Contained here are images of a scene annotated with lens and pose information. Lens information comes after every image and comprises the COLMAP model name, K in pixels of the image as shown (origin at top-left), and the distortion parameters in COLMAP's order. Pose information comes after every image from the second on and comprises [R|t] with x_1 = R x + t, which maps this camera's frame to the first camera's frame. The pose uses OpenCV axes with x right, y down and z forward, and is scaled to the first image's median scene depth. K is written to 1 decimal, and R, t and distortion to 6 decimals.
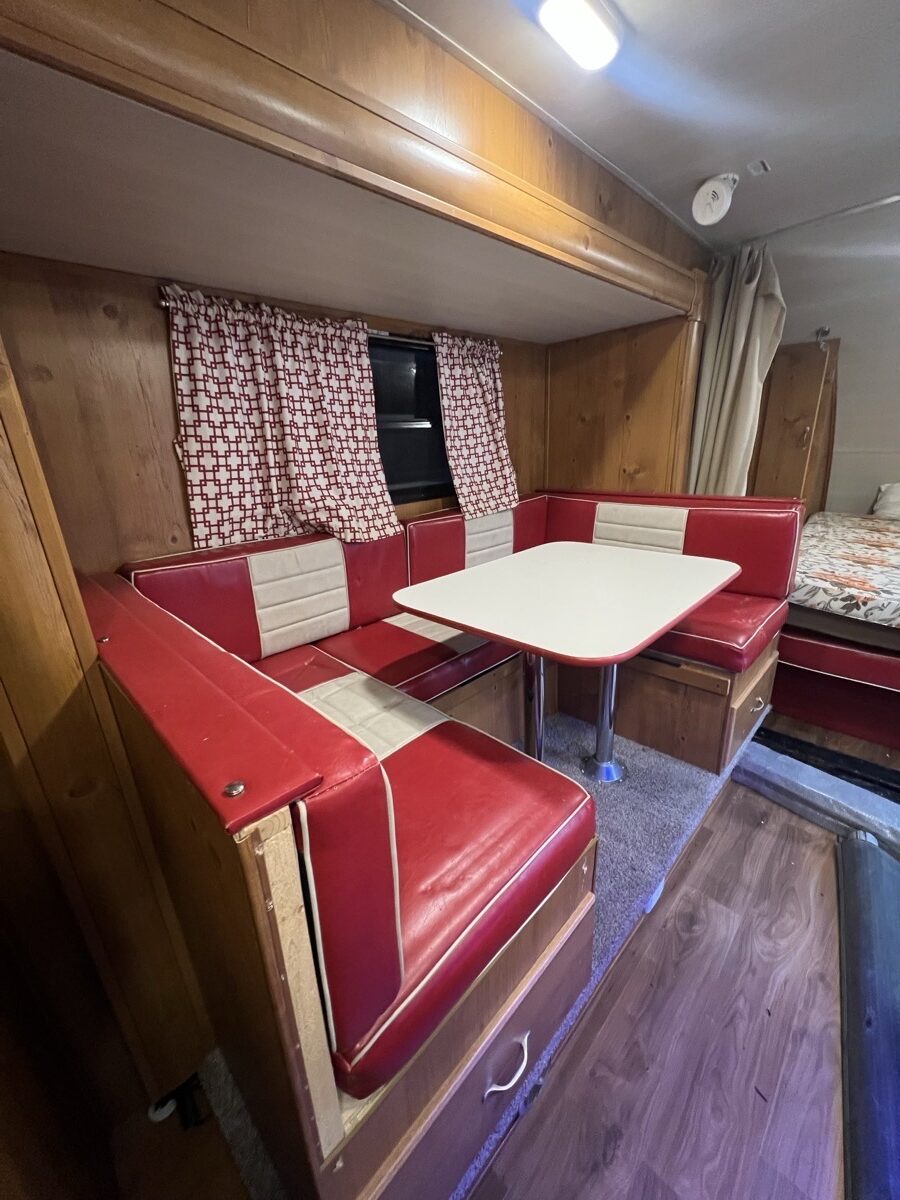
lens RADIAL K [[476.5, 0, 449.9], [0, 476.5, 601.1], [0, 0, 1]] dist [-0.001574, 0.000309]
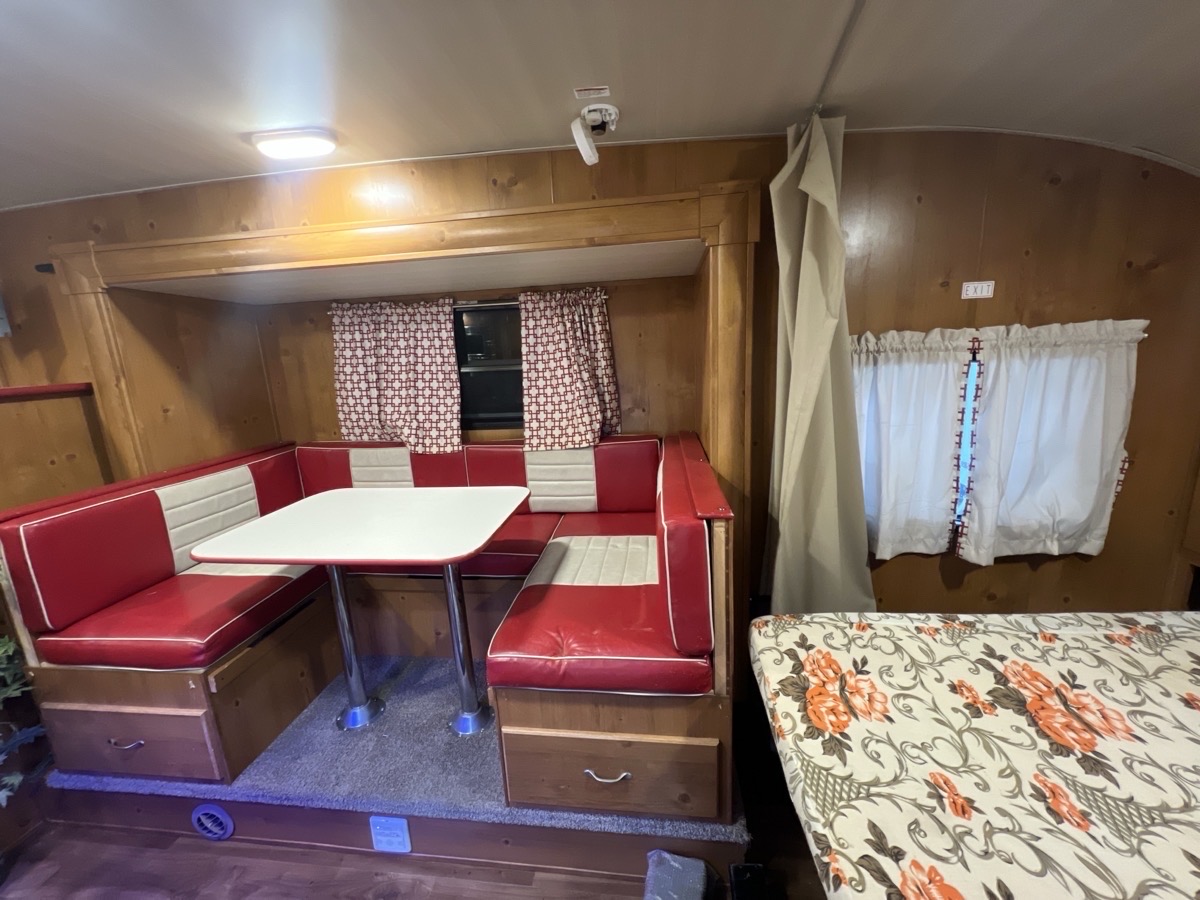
lens RADIAL K [[476.5, 0, 600.5], [0, 476.5, 451.9], [0, 0, 1]] dist [-0.001574, 0.000309]
pose [[0.616804, 0.177085, -0.766938, 1.098595], [-0.234191, 0.971525, 0.035978, -0.275101], [0.751470, 0.157419, 0.640712, 0.460950]]
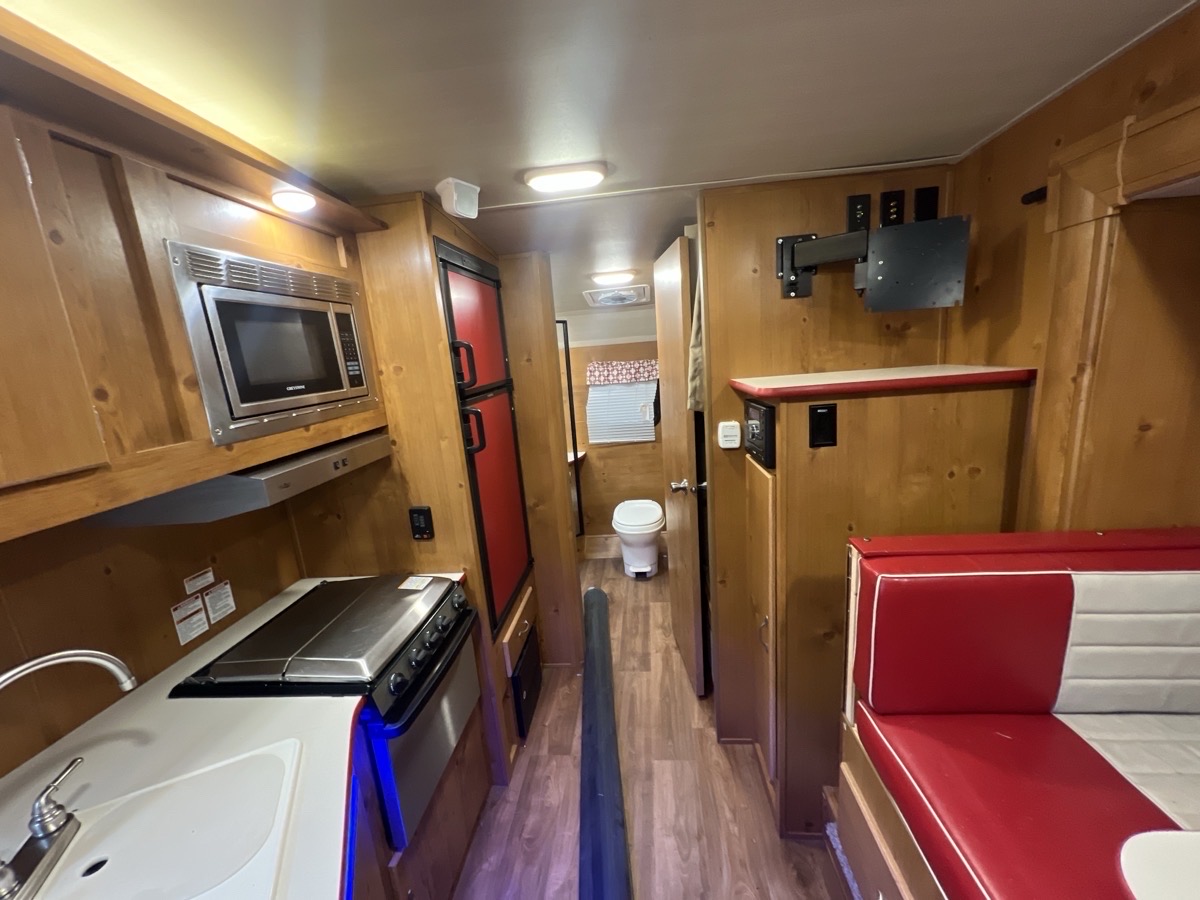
lens RADIAL K [[476.5, 0, 599.2], [0, 476.5, 451.8], [0, 0, 1]] dist [-0.001574, 0.000309]
pose [[-0.765178, 0.226538, -0.602646, 0.520603], [-0.105106, 0.879538, 0.464075, -0.271172], [0.635181, 0.418442, -0.649193, 0.363542]]
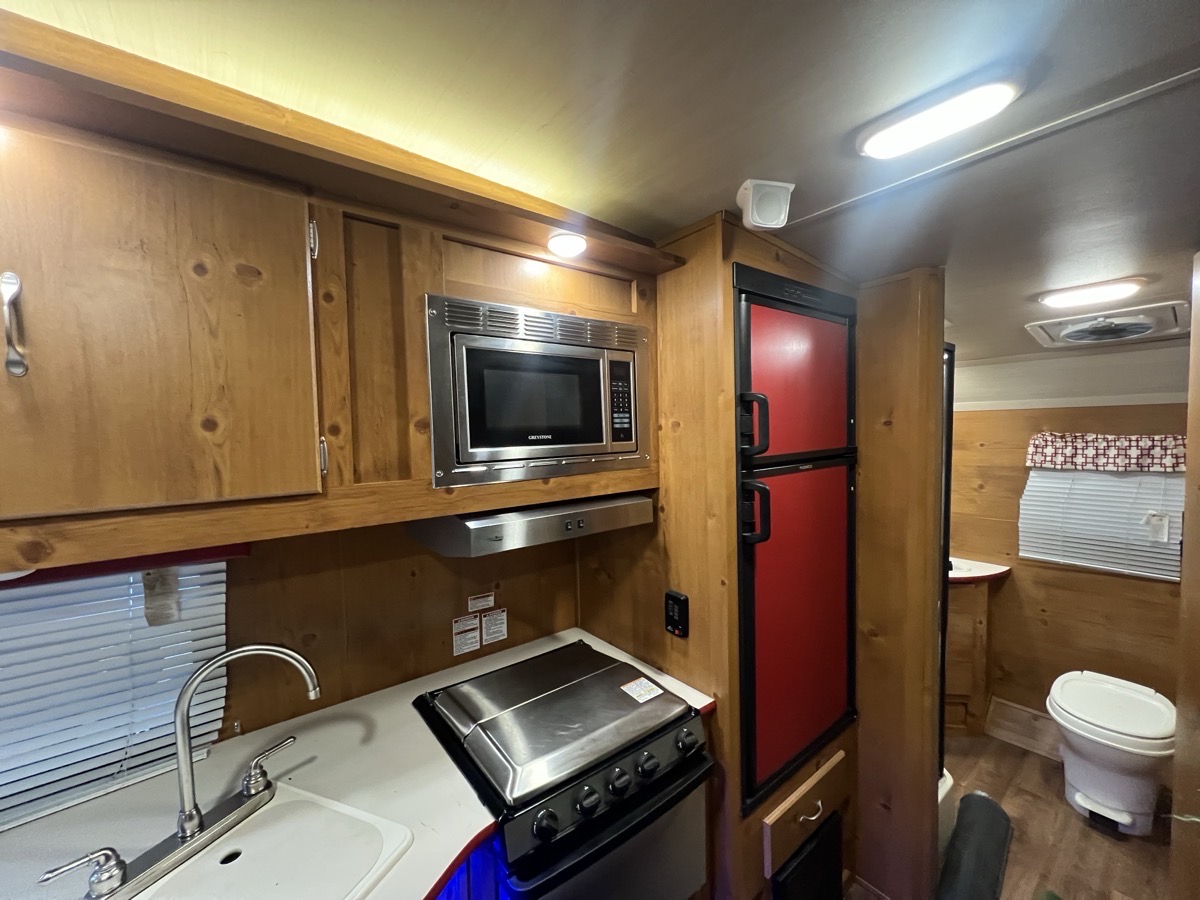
lens RADIAL K [[476.5, 0, 598.8], [0, 476.5, 451.2], [0, 0, 1]] dist [-0.001574, 0.000309]
pose [[-0.990627, 0.052172, 0.126237, 0.273021], [0.094903, 0.927573, 0.361388, -0.201003], [-0.098240, 0.369981, -0.923831, 0.208924]]
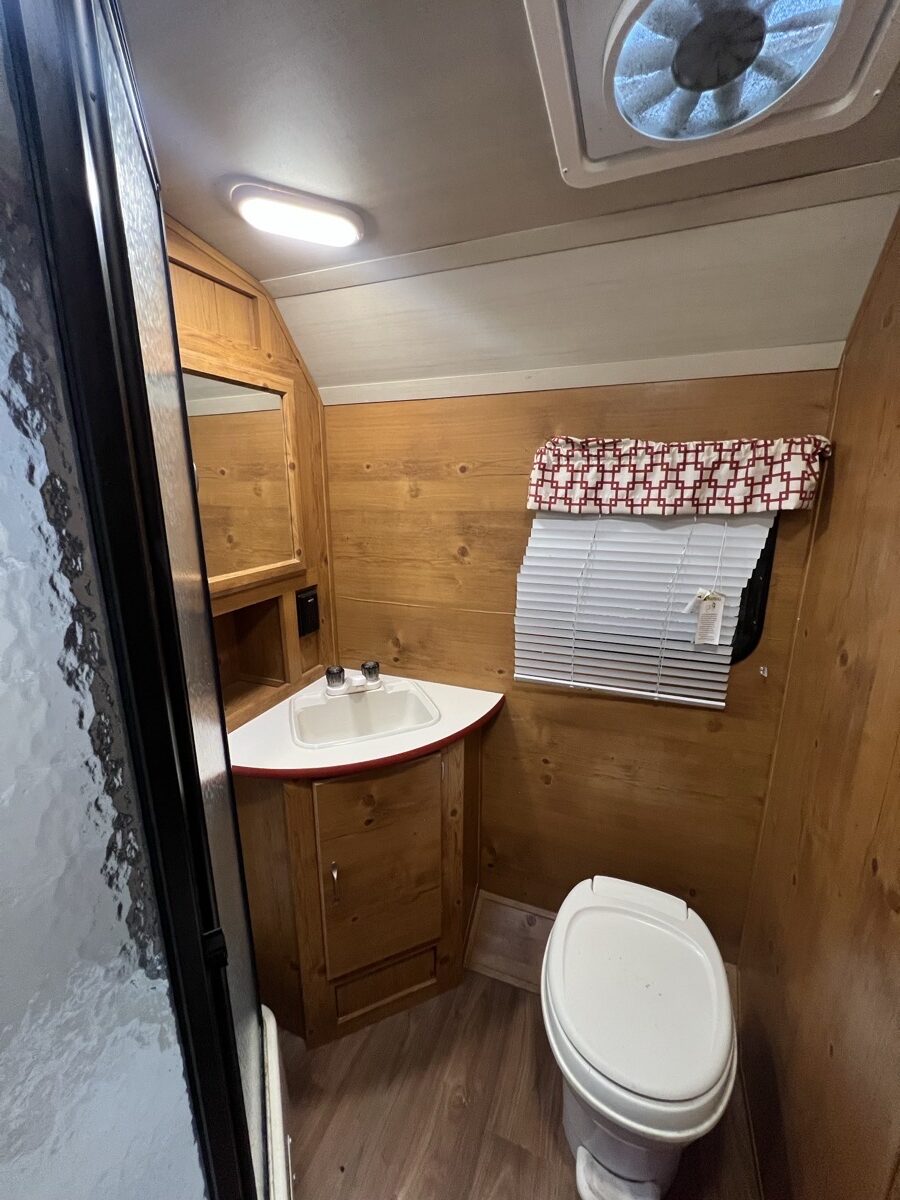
lens RADIAL K [[476.5, 0, 448.3], [0, 476.5, 598.0], [0, 0, 1]] dist [-0.001574, 0.000309]
pose [[-0.921982, 0.134470, -0.363135, -0.374782], [-0.086444, 0.842633, 0.531505, 0.188568], [0.377461, 0.521429, -0.765268, -0.582960]]
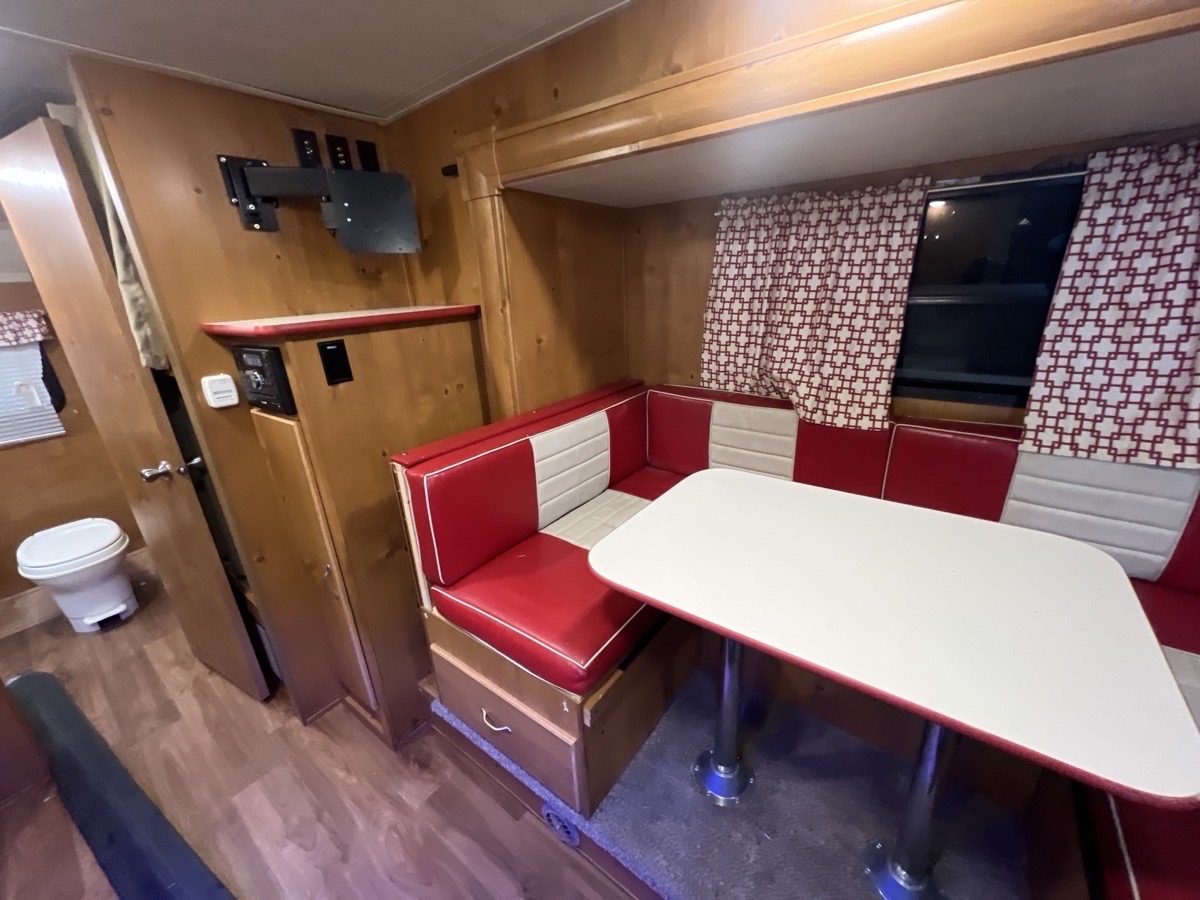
lens RADIAL K [[476.5, 0, 599.3], [0, 476.5, 451.0], [0, 0, 1]] dist [-0.001574, 0.000309]
pose [[0.135081, 0.371839, -0.918416, 0.603162], [-0.284239, 0.902496, 0.323588, -0.237496], [0.949190, 0.217339, 0.227601, 0.342889]]
